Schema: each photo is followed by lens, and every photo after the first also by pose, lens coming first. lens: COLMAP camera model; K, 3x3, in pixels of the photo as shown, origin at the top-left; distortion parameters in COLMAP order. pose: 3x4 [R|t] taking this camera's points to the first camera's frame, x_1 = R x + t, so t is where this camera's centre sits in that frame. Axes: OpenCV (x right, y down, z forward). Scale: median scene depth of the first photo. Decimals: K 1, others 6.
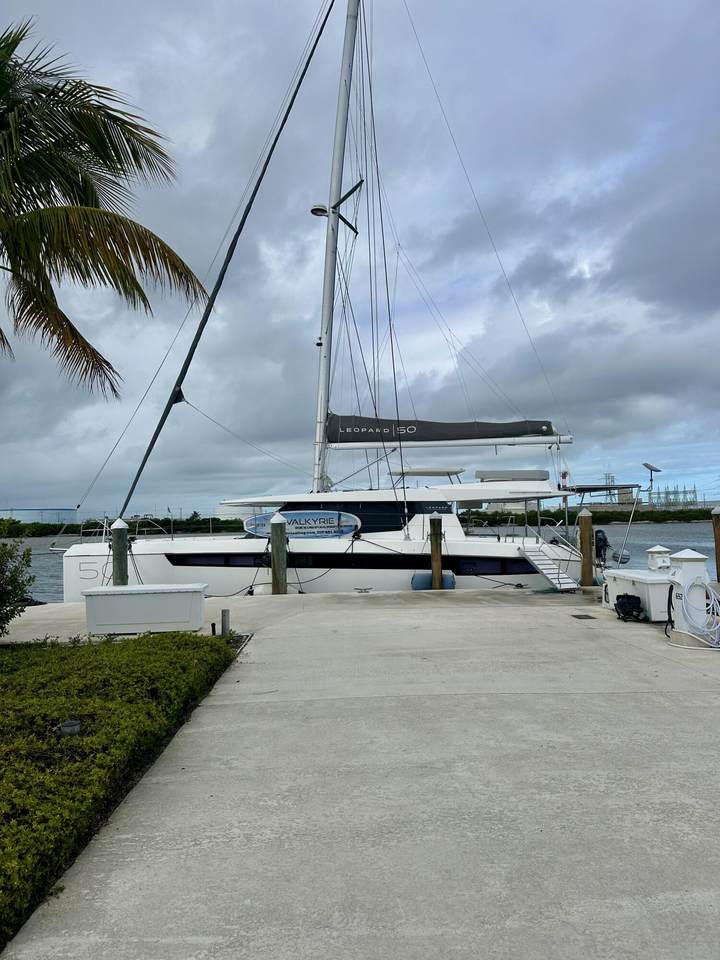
lens RADIAL K [[670.2, 0, 360.0], [0, 670.2, 480.0], [0, 0, 1]] dist [0.000621, 0.000096]
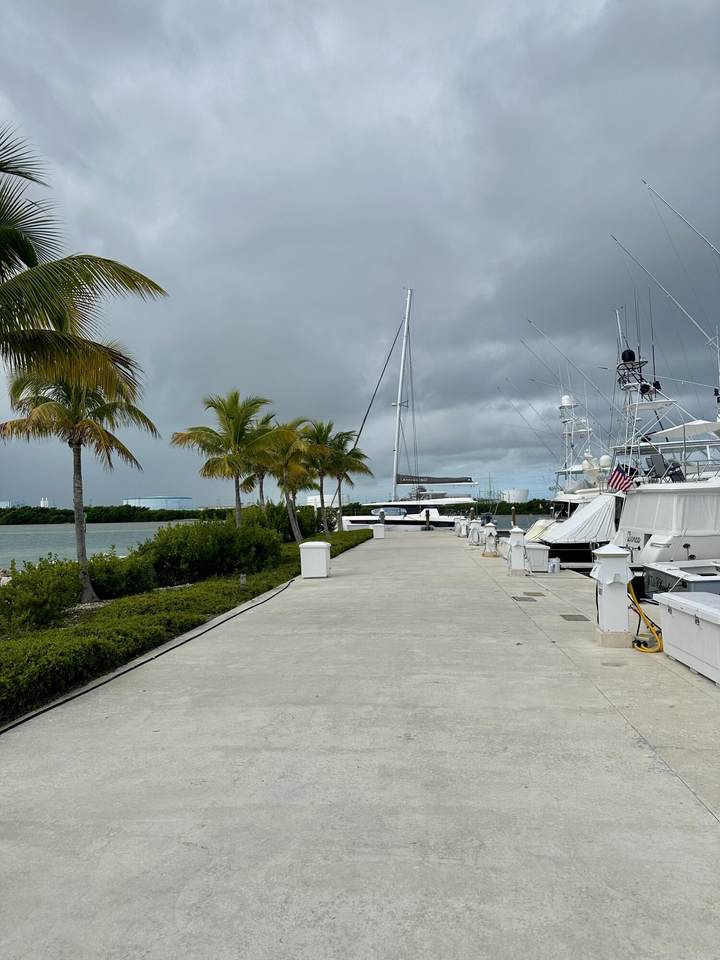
lens RADIAL K [[670.2, 0, 360.0], [0, 670.2, 480.0], [0, 0, 1]] dist [0.000621, 0.000096]
pose [[0.992198, -0.004693, -0.124585, 0.189505], [0.007174, 0.999785, 0.019475, -0.159717], [0.124467, -0.020217, 0.992018, -2.340946]]
